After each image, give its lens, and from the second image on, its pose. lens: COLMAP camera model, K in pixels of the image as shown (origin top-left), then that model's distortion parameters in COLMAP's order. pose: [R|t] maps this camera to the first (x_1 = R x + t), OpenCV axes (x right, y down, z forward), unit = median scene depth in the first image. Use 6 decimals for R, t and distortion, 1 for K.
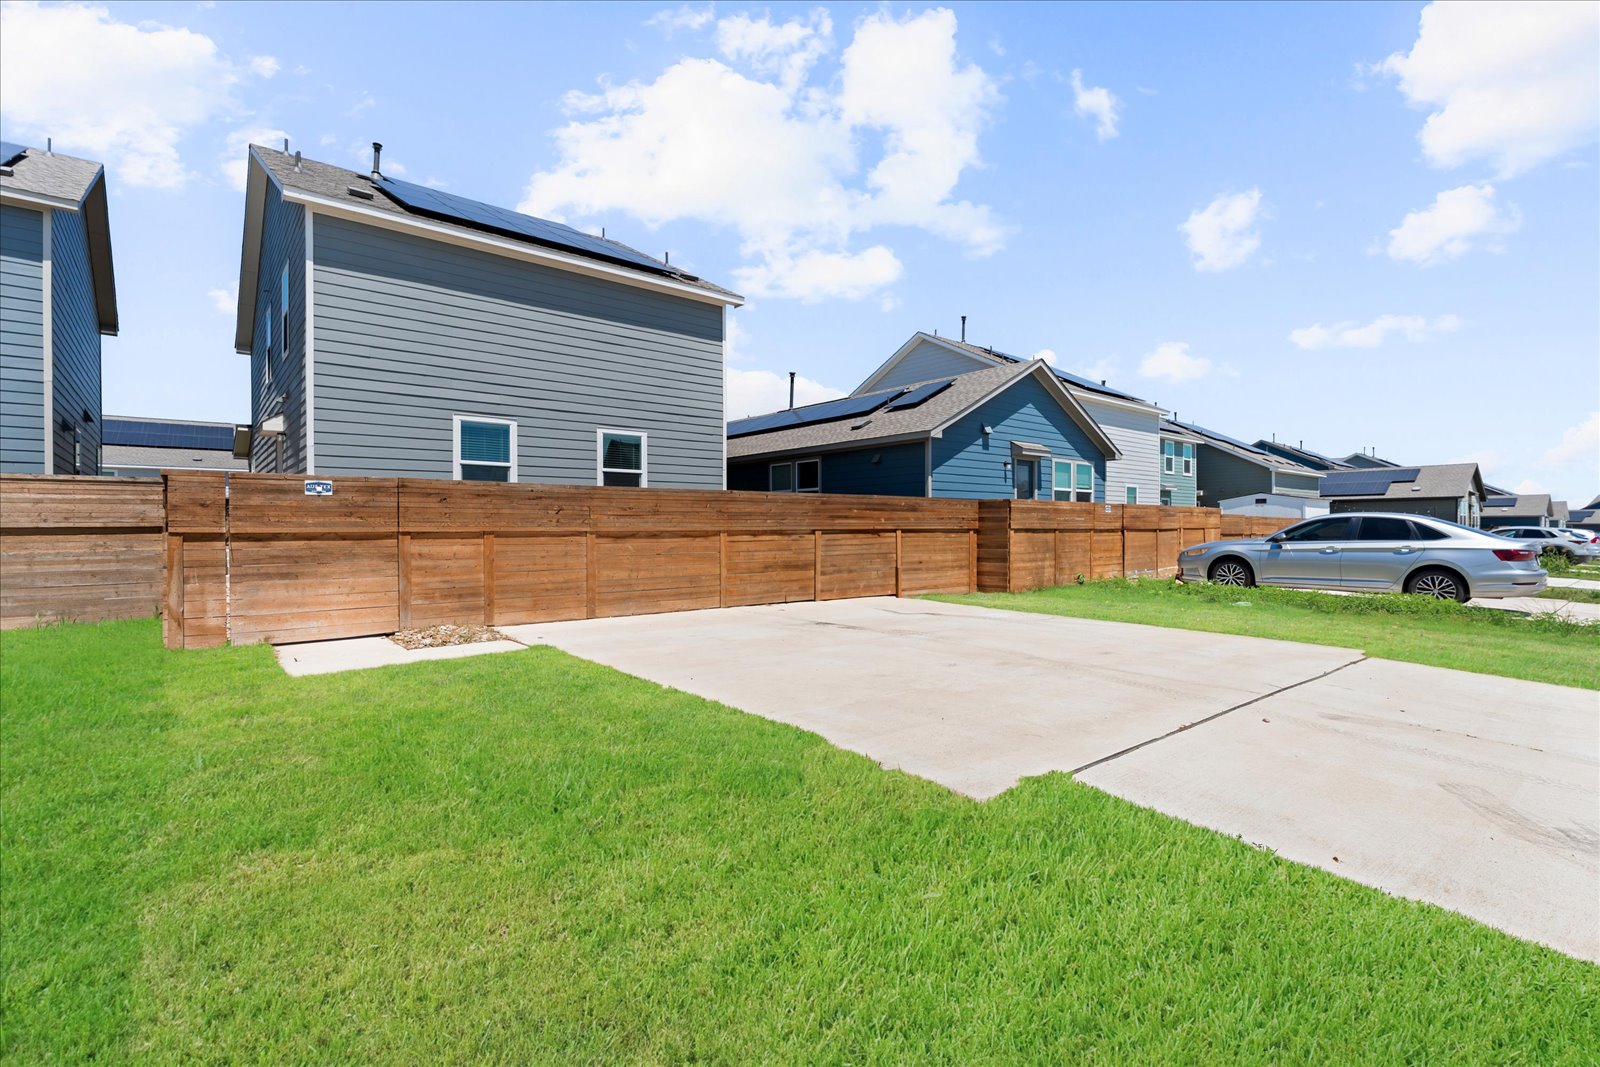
lens RADIAL K [[758.6, 0, 806.0], [0, 758.6, 536.6], [0, 0, 1]] dist [-0.003381, -0.000778]
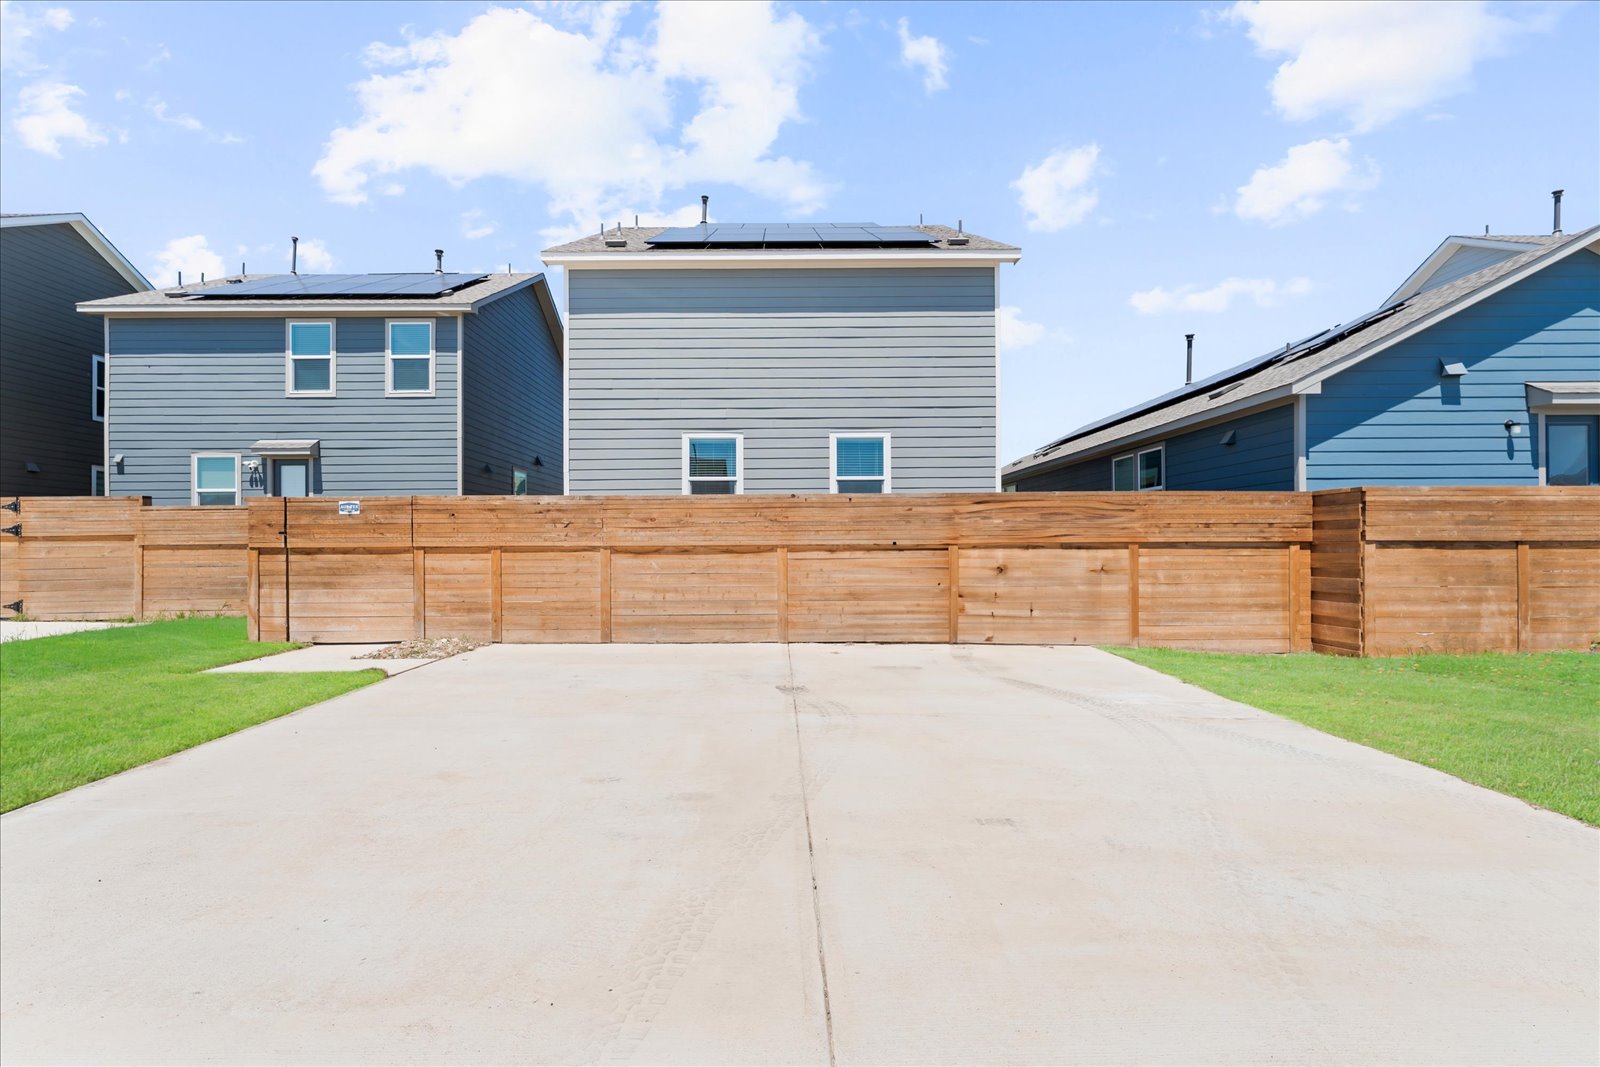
lens RADIAL K [[758.6, 0, 806.0], [0, 758.6, 536.6], [0, 0, 1]] dist [-0.003381, -0.000778]
pose [[0.749979, -0.007071, -0.661424, 0.437055], [-0.004207, 0.999872, -0.015460, -0.004856], [0.661448, 0.014378, 0.749853, 0.428935]]
